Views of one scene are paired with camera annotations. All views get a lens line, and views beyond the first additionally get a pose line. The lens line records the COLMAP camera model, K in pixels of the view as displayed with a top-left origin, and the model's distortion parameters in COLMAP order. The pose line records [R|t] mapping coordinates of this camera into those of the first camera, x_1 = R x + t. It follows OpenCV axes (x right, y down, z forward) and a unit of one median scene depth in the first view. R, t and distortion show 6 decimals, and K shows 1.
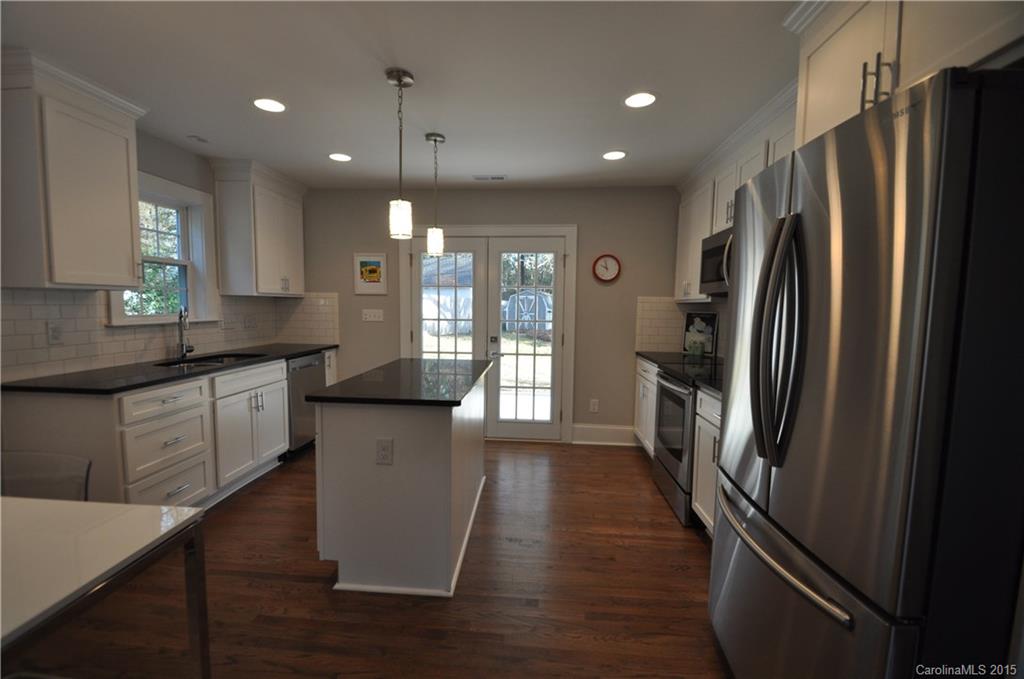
lens RADIAL K [[445.2, 0, 500.6], [0, 445.2, 343.6], [0, 0, 1]] dist [0.017771, -0.017104]
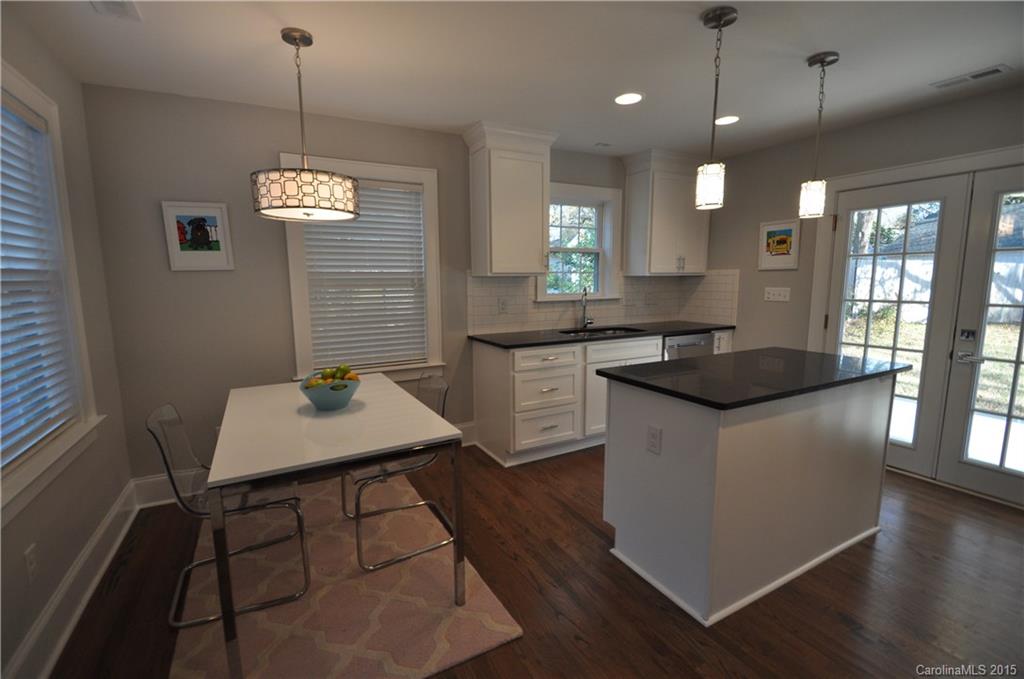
lens RADIAL K [[445.2, 0, 500.6], [0, 445.2, 343.6], [0, 0, 1]] dist [0.017771, -0.017104]
pose [[0.531851, 0.100815, -0.840815, 0.200708], [-0.055566, 0.994903, 0.084142, -0.014854], [0.845013, 0.001969, 0.534742, 0.118964]]
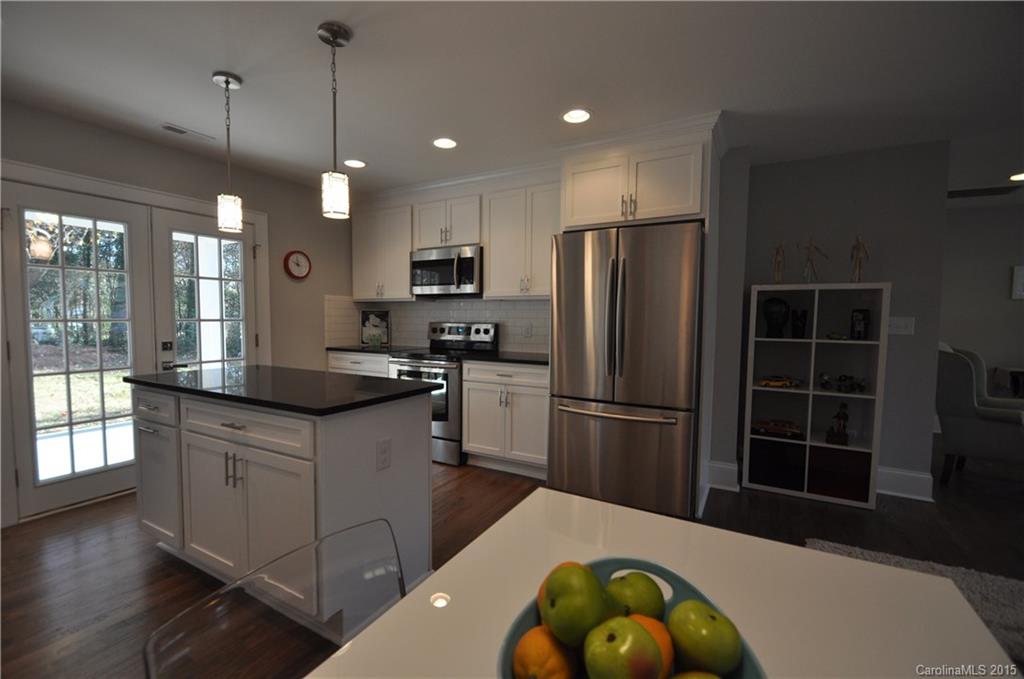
lens RADIAL K [[449.4, 0, 503.9], [0, 449.4, 342.5], [0, 0, 1]] dist [0.018520, -0.018717]
pose [[0.422947, -0.063562, 0.903923, -0.552330], [0.072738, 0.996699, 0.036051, -0.002248], [-0.903231, 0.050502, 0.426174, 0.211666]]
